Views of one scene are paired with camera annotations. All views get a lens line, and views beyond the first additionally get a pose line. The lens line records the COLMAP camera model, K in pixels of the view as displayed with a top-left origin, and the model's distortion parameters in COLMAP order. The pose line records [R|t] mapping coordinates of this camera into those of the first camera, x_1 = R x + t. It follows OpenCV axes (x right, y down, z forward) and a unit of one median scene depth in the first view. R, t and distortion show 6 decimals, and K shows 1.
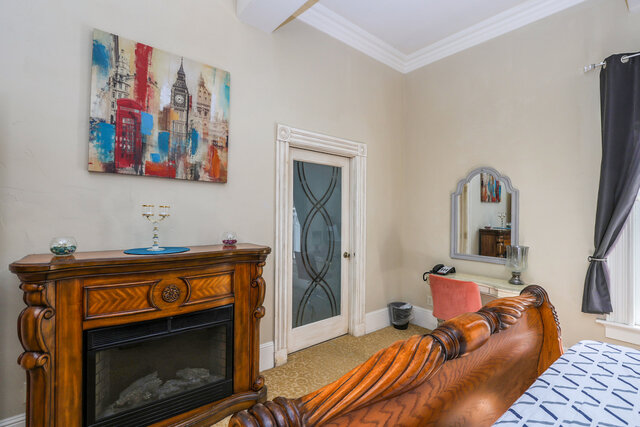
lens RADIAL K [[306.4, 0, 320.0], [0, 306.4, 213.5], [0, 0, 1]] dist [-0.001155, -0.000163]
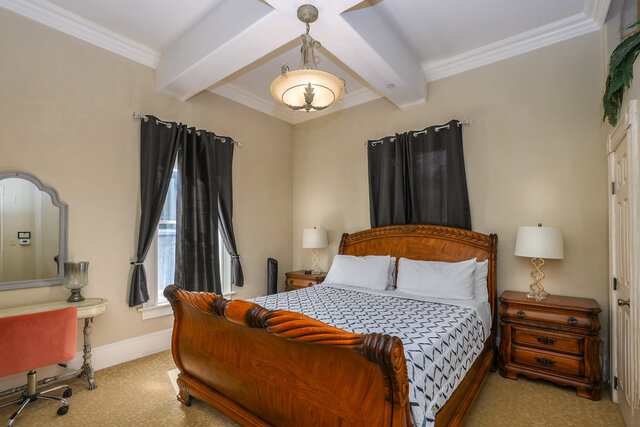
lens RADIAL K [[297.6, 0, 320.2], [0, 297.6, 224.0], [0, 0, 1]] dist [0.000681, 0.000009]
pose [[-0.202305, 0.017129, 0.979173, -0.478441], [-0.009239, 0.999769, -0.019398, -0.002790], [-0.979279, -0.012971, -0.202100, 0.471375]]
